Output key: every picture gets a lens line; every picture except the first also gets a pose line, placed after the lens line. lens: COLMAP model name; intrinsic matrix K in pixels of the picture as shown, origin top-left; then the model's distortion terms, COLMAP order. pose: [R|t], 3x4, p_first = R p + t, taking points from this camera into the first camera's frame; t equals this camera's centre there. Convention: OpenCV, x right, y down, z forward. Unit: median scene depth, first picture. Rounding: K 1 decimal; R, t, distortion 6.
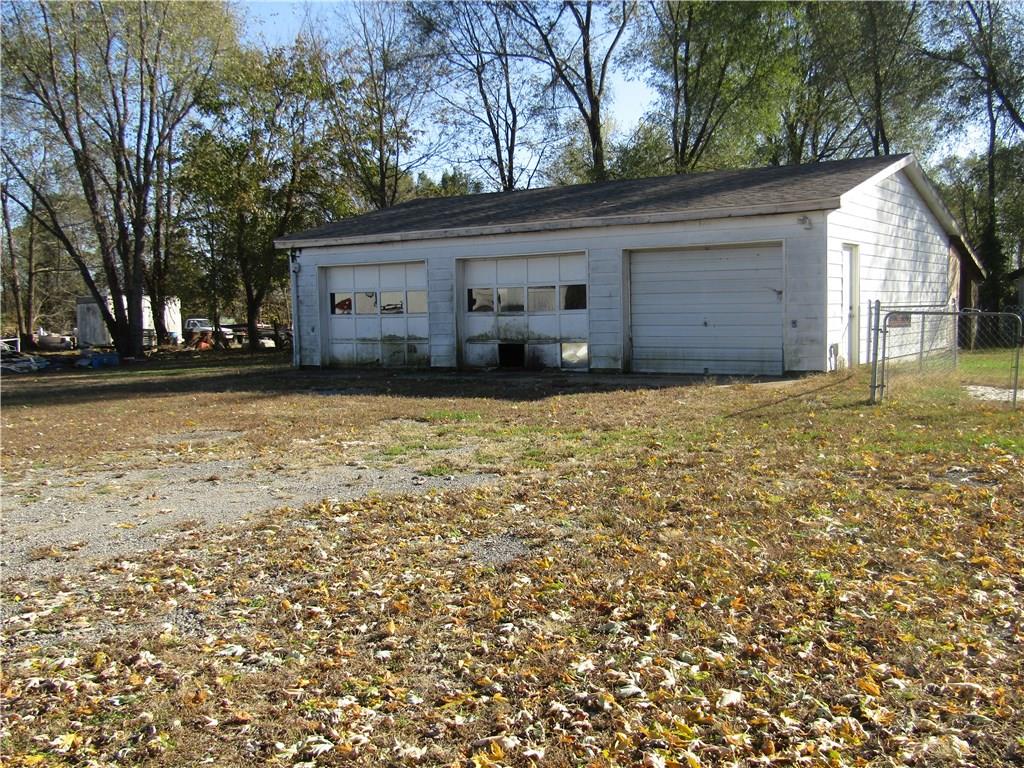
lens RADIAL K [[1057.8, 0, 511.8], [0, 1057.8, 383.7], [0, 0, 1]] dist [0.016832, 0.000000]
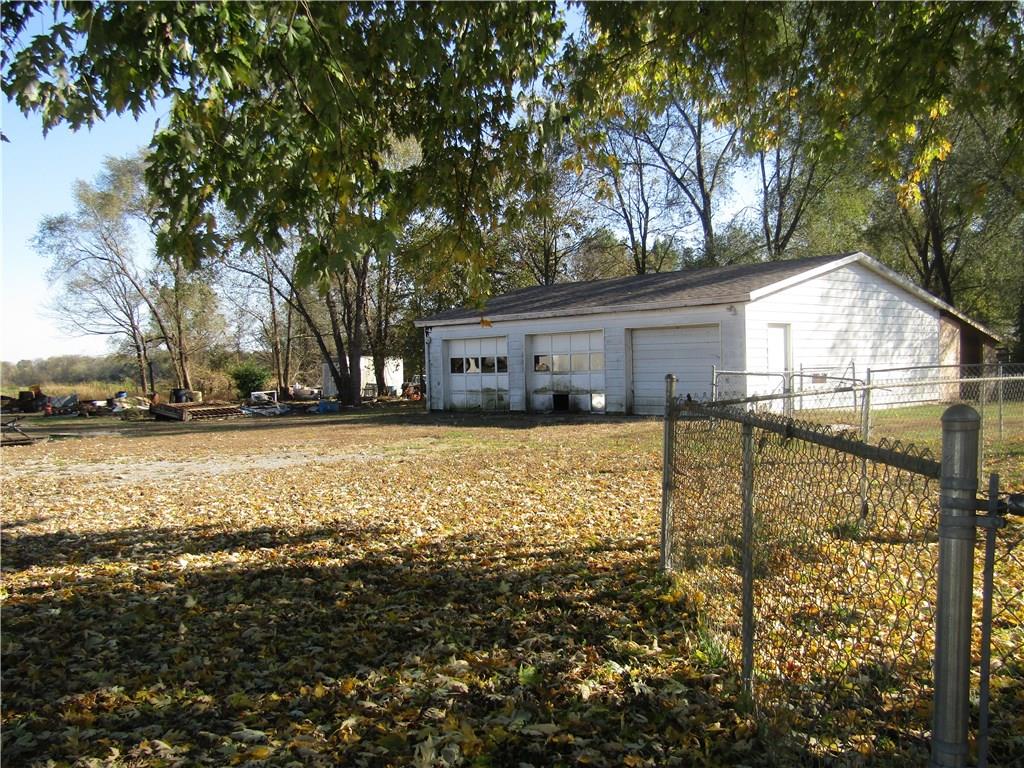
lens RADIAL K [[1057.8, 0, 512.2], [0, 1057.8, 384.6], [0, 0, 1]] dist [0.016832, 0.000000]
pose [[0.970452, 0.002286, -0.241282, 0.246229], [-0.014559, 0.998688, -0.049097, 0.017509], [0.240853, 0.051159, 0.969212, -0.341220]]
